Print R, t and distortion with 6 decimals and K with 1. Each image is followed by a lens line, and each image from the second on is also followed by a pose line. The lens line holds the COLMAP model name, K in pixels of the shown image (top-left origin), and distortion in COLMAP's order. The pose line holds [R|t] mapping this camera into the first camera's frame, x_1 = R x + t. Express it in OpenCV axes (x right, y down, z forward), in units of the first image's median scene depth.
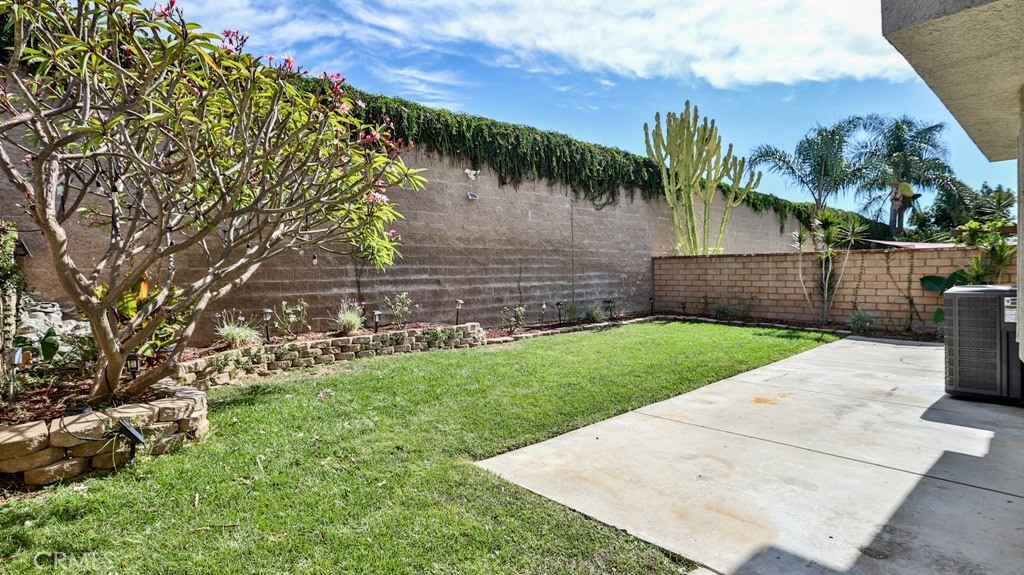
lens RADIAL K [[496.7, 0, 516.5], [0, 496.7, 273.1], [0, 0, 1]] dist [-0.065020, 0.025301]
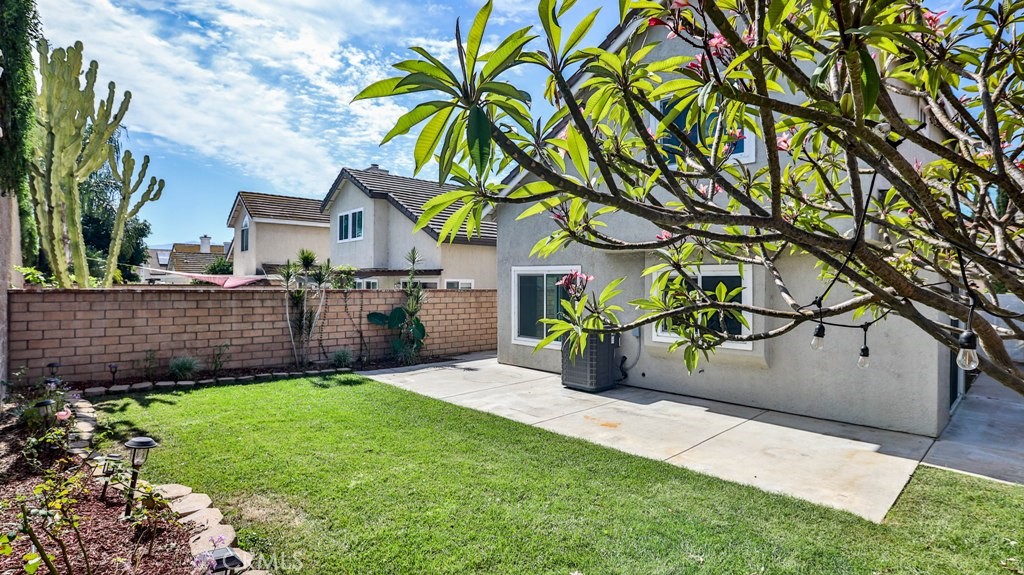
lens RADIAL K [[508.2, 0, 516.2], [0, 508.2, 279.1], [0, 0, 1]] dist [-0.068316, 0.027948]
pose [[-0.028187, 0.026763, 0.999244, -0.350110], [0.002192, 0.999641, -0.026711, -0.035730], [-0.999600, 0.001437, -0.028235, 0.555258]]
